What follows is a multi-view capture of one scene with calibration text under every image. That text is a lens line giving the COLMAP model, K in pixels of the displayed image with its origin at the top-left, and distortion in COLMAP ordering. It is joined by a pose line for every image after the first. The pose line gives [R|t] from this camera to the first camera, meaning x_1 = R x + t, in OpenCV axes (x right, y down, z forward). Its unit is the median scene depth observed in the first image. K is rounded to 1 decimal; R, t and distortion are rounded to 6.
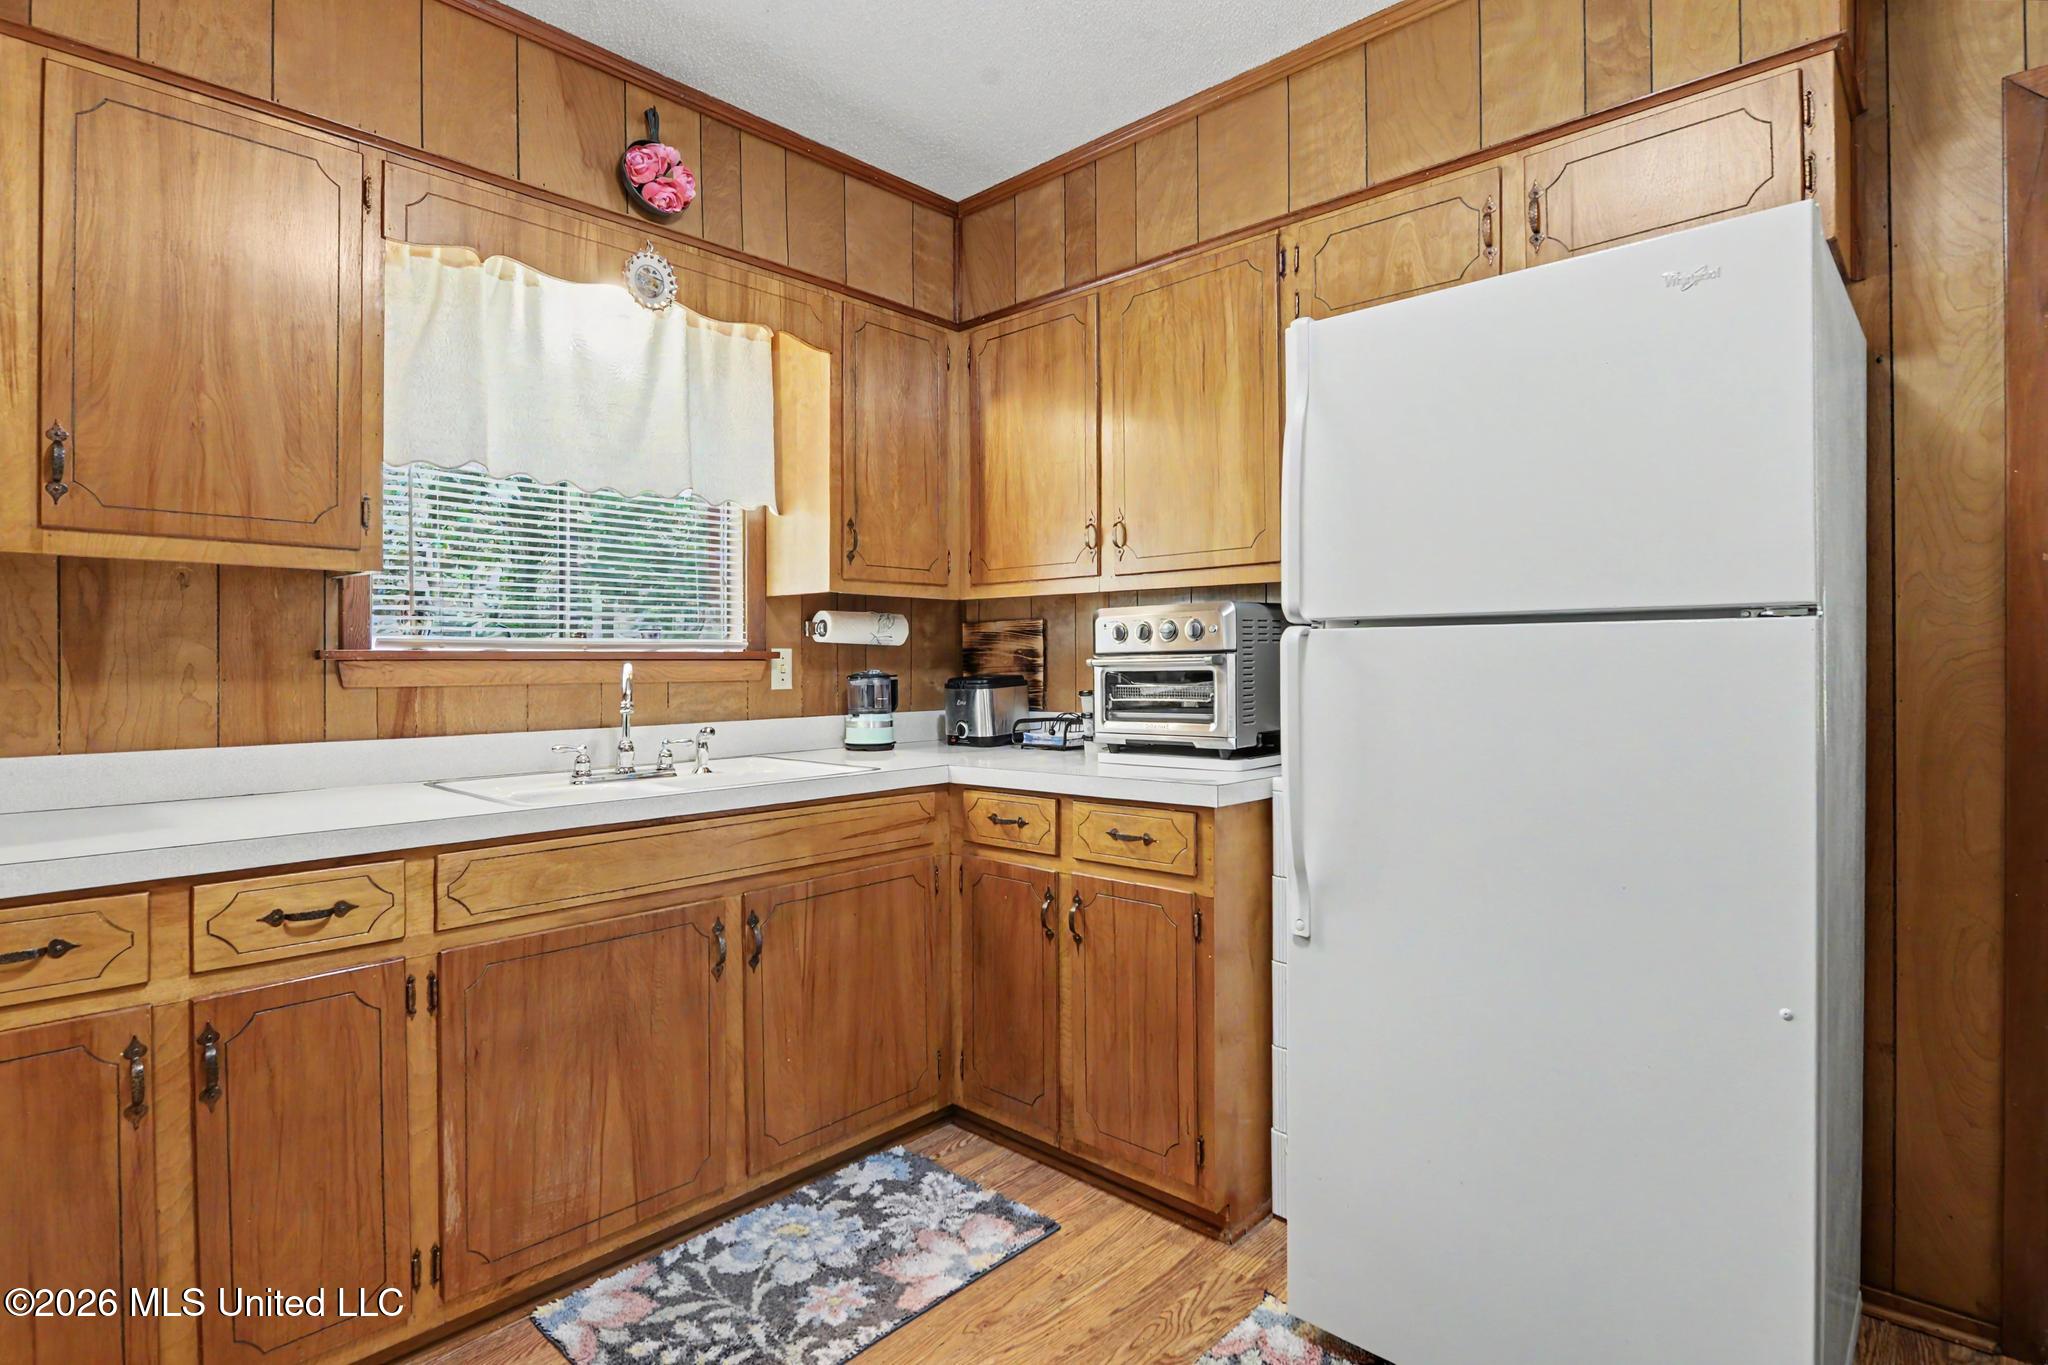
lens RADIAL K [[1033.6, 0, 1018.4], [0, 1033.6, 665.0], [0, 0, 1]] dist [-0.000143, 0.001195]
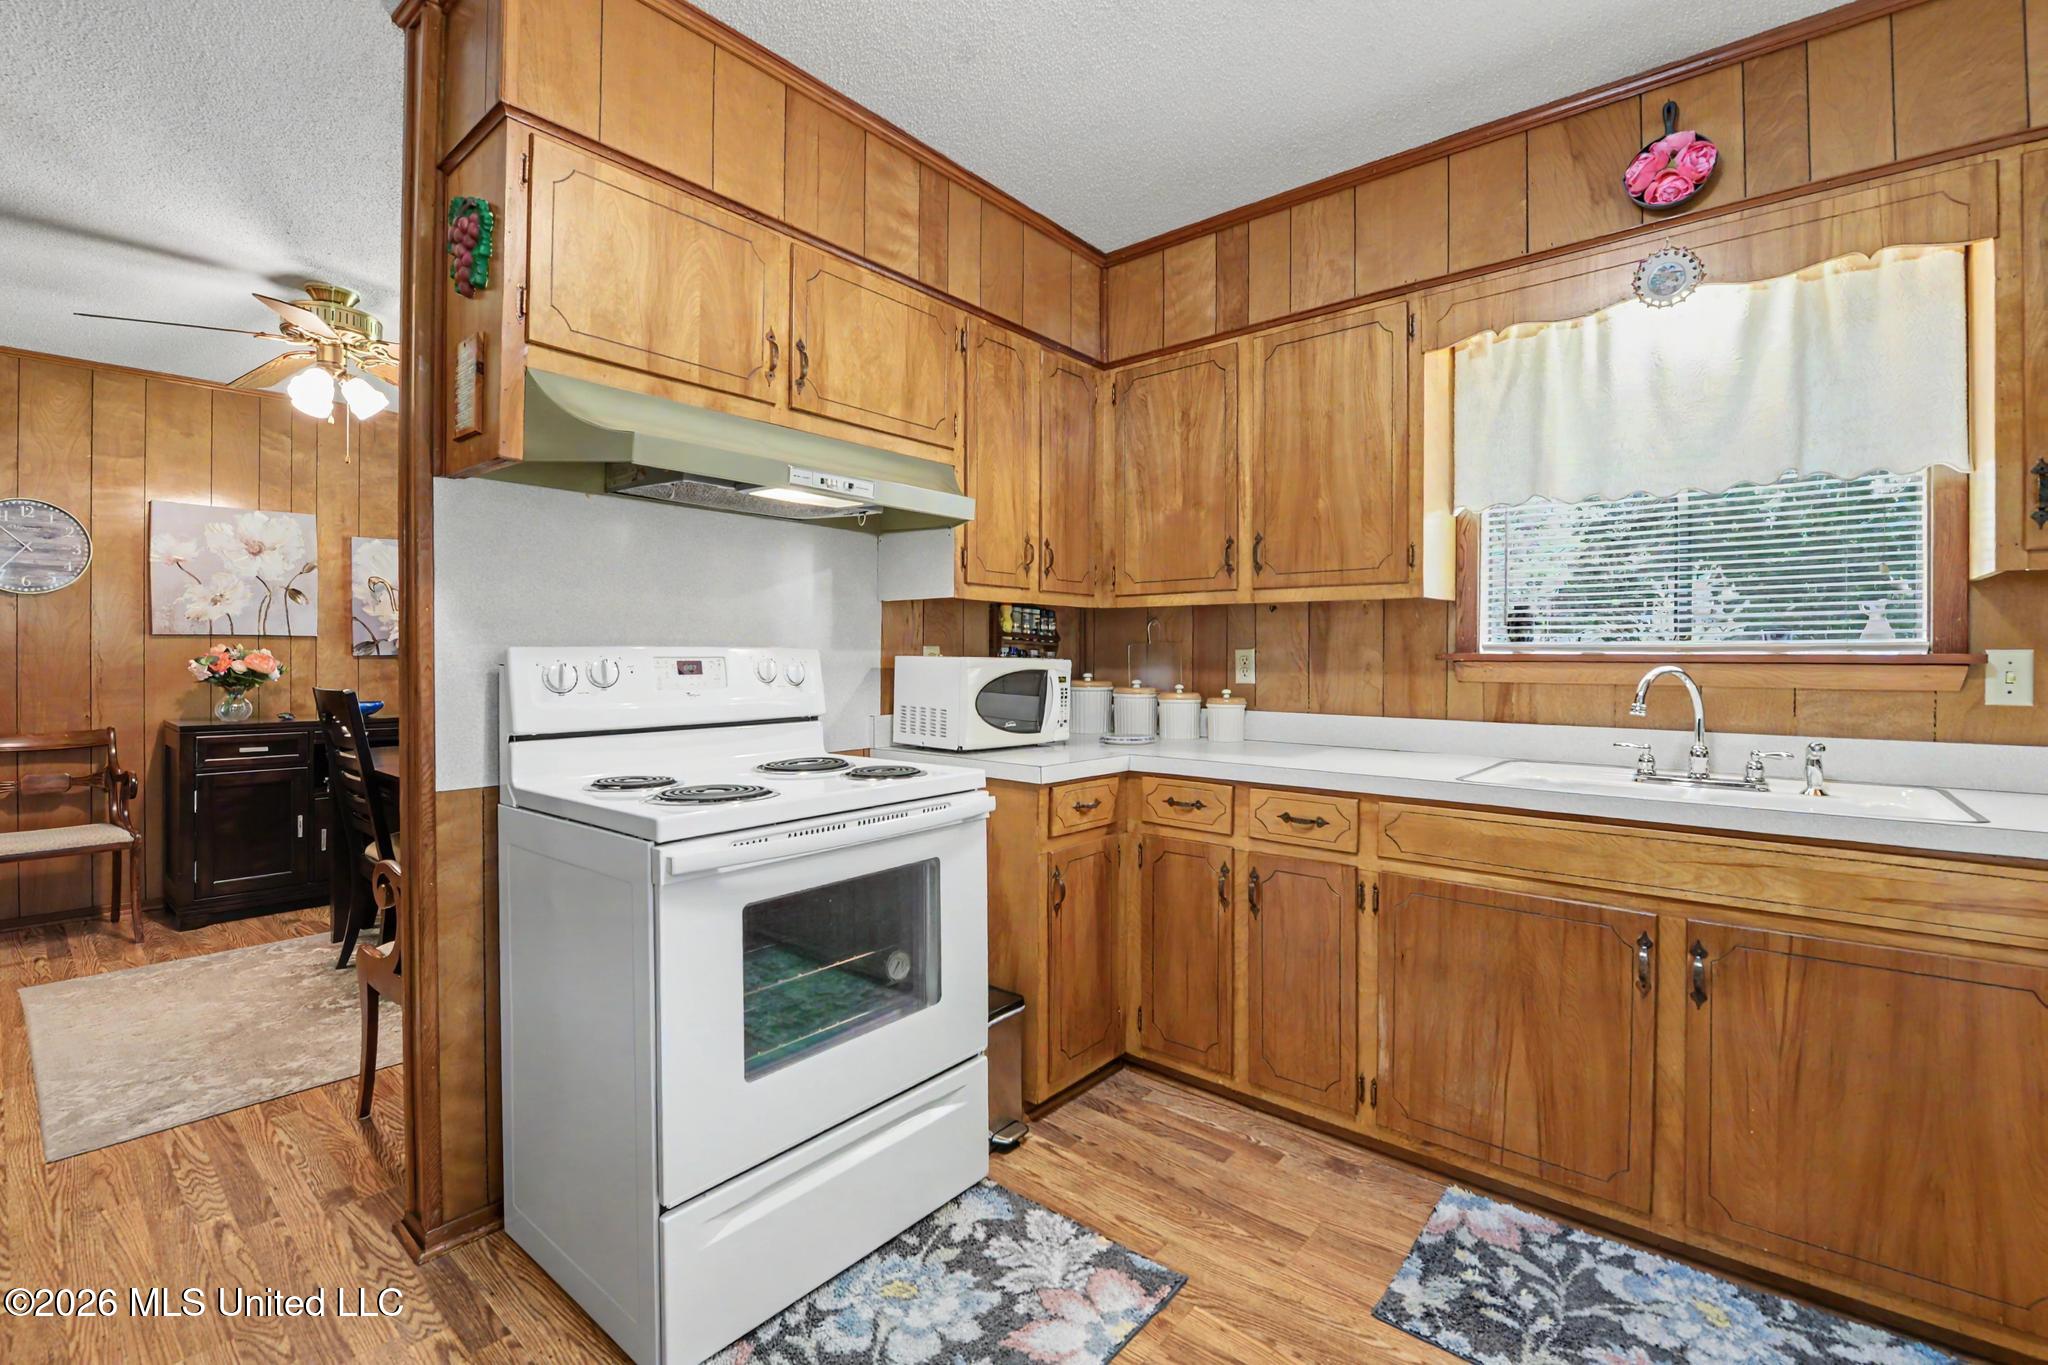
lens RADIAL K [[904.1, 0, 1017.7], [0, 904.1, 666.9], [0, 0, 1]] dist [-0.001764, -0.000502]
pose [[0.058743, 0.014397, -0.998169, 0.523860], [-0.010309, 0.999851, 0.013814, -0.007705], [0.998220, 0.009478, 0.058883, 0.373236]]
